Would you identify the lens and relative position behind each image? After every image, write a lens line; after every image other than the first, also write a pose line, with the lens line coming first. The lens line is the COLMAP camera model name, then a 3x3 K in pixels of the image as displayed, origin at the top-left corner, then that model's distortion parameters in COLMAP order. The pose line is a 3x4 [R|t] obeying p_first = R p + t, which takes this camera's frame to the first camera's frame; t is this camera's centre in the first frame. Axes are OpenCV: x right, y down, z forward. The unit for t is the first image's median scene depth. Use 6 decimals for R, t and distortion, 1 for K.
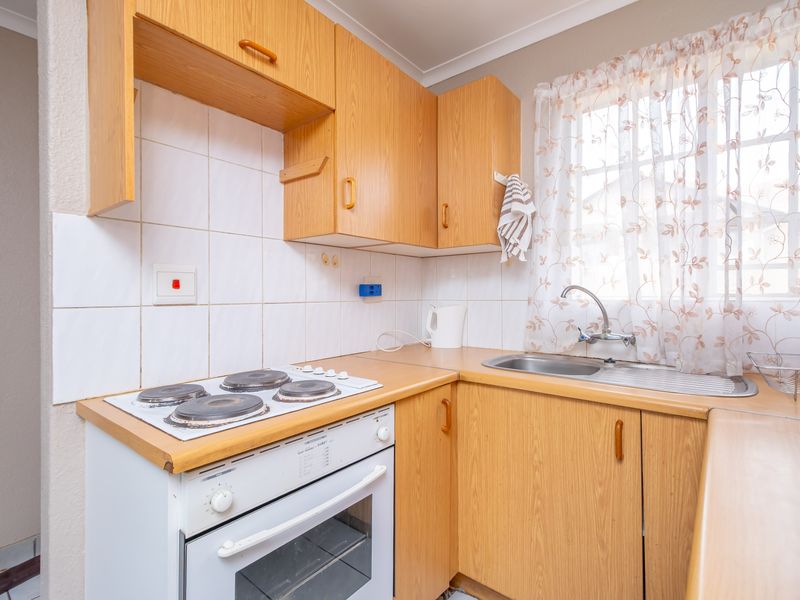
lens RADIAL K [[398.1, 0, 396.8], [0, 398.1, 293.4], [0, 0, 1]] dist [0.015865, -0.000657]
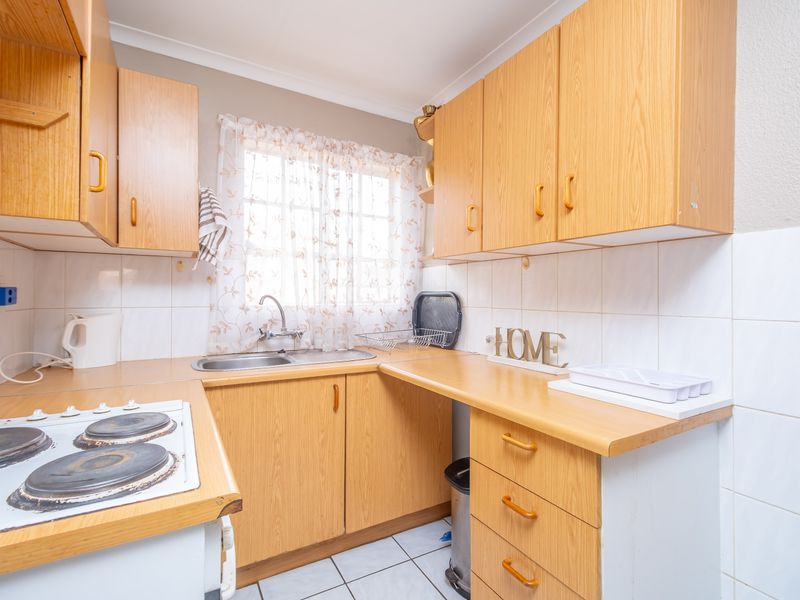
lens RADIAL K [[391.3, 0, 402.2], [0, 391.3, 297.3], [0, 0, 1]] dist [0.027497, -0.000135]
pose [[0.355821, 0.003691, 0.934547, -0.575966], [-0.011488, 0.999934, 0.000425, -0.018153], [-0.934483, -0.010888, 0.355840, 0.167012]]
